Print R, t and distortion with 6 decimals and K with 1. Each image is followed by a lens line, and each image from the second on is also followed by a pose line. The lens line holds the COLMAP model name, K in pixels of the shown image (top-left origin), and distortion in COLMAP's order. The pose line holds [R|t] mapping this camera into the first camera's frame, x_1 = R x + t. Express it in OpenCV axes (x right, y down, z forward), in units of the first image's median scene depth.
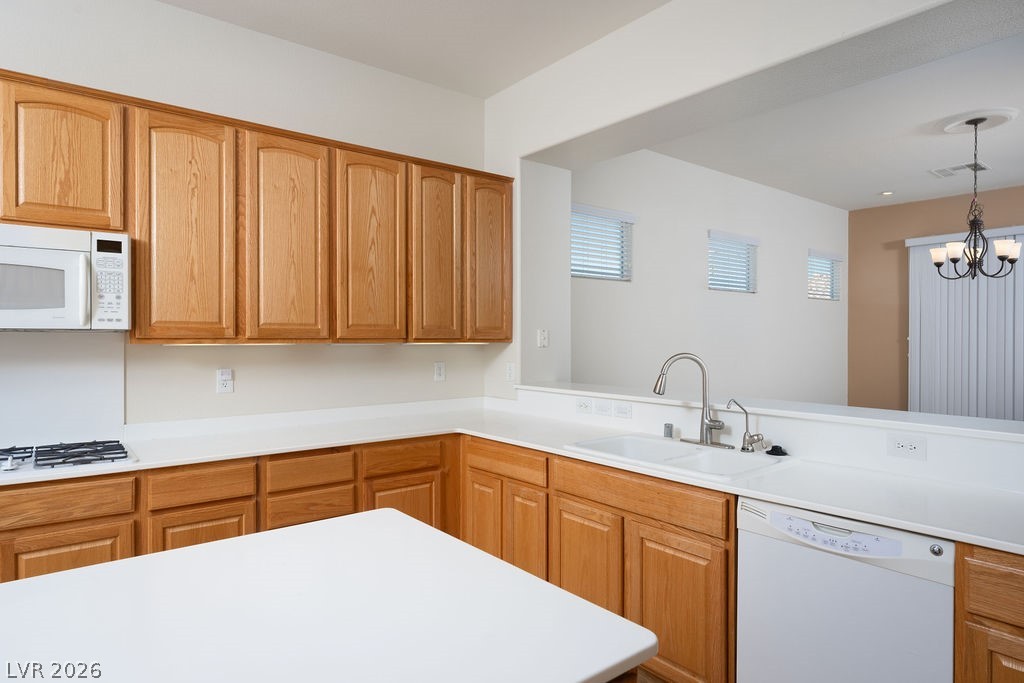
lens RADIAL K [[599.1, 0, 512.0], [0, 599.1, 341.5], [0, 0, 1]] dist [-0.001003, -0.000439]
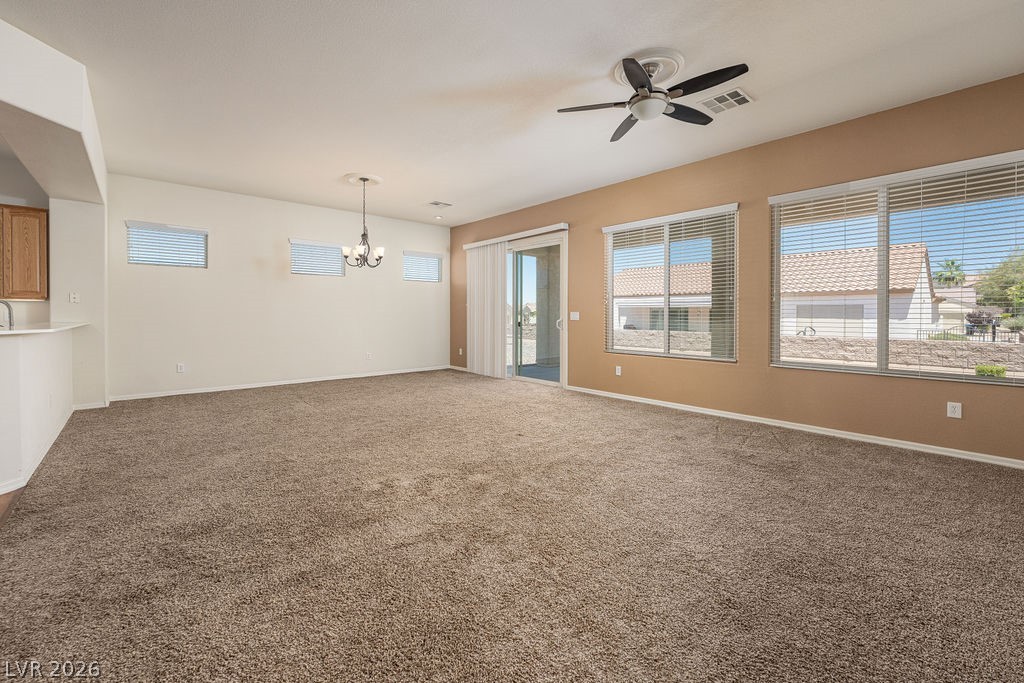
lens RADIAL K [[422.9, 0, 514.5], [0, 422.9, 318.8], [0, 0, 1]] dist [0.000193, 0.000020]
pose [[0.998819, -0.002372, 0.048522, 1.445598], [0.002068, 0.999978, 0.006314, 0.055969], [-0.048536, -0.006206, 0.998802, -0.374481]]
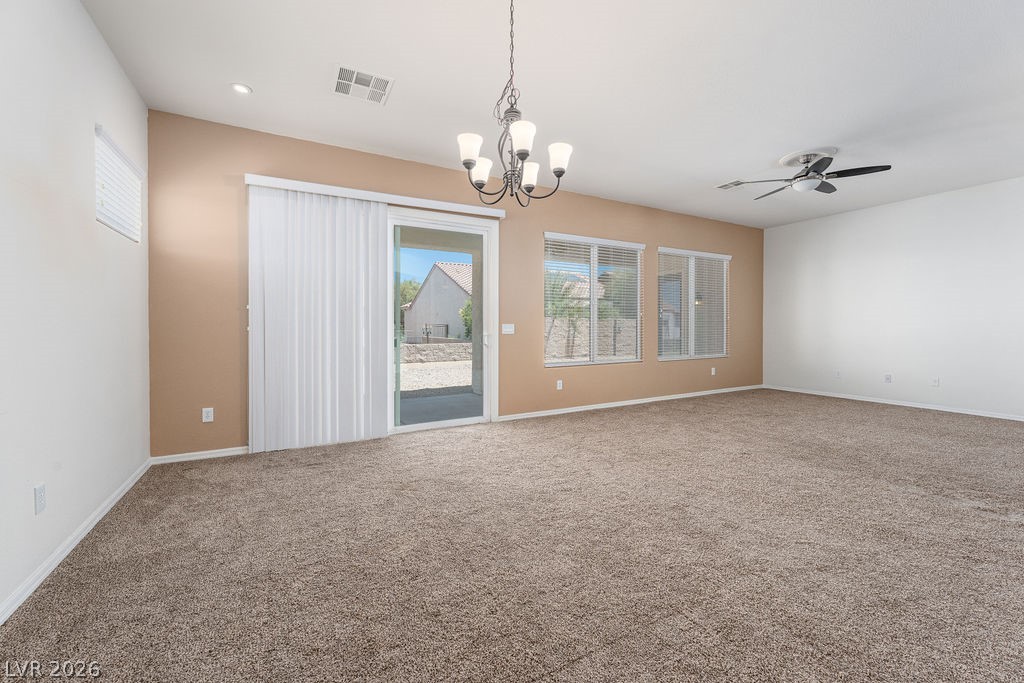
lens RADIAL K [[410.2, 0, 512.0], [0, 410.2, 341.5], [0, 0, 1]] dist [-0.001618, -0.000091]
pose [[0.174714, -0.040694, 0.983778, 0.391995], [0.006726, 0.999172, 0.040136, 0.042197], [-0.984596, -0.000395, 0.174843, 1.136003]]
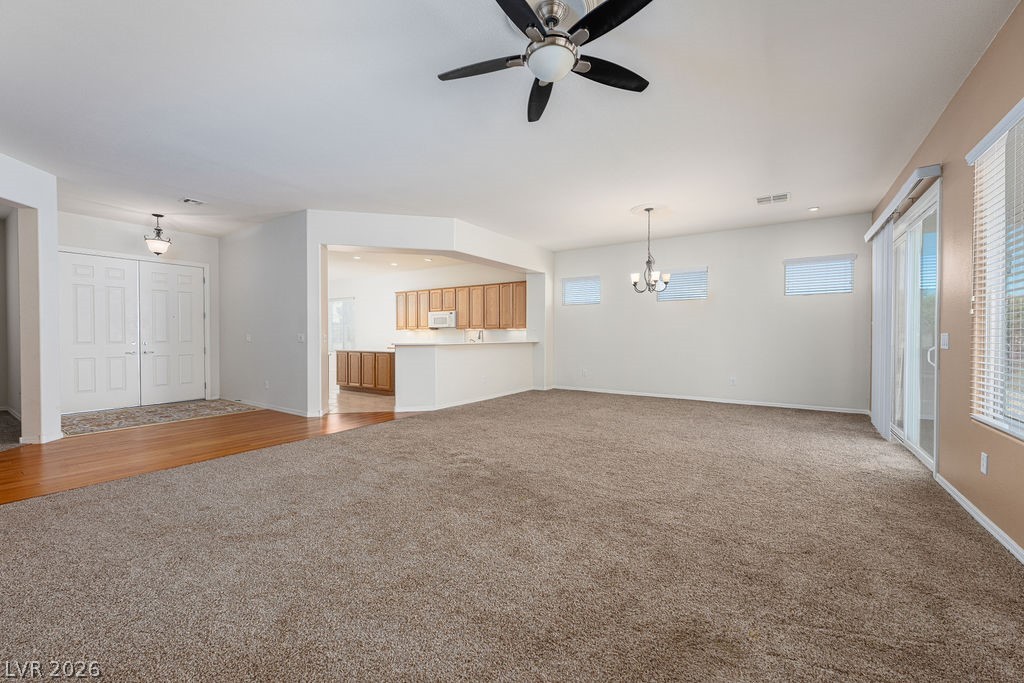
lens RADIAL K [[410.2, 0, 512.0], [0, 410.2, 341.5], [0, 0, 1]] dist [-0.001618, -0.000091]
pose [[0.297702, 0.013179, -0.954568, 2.357807], [-0.005635, 0.999912, 0.012048, 0.051411], [0.954642, 0.001792, 0.297750, 0.239815]]
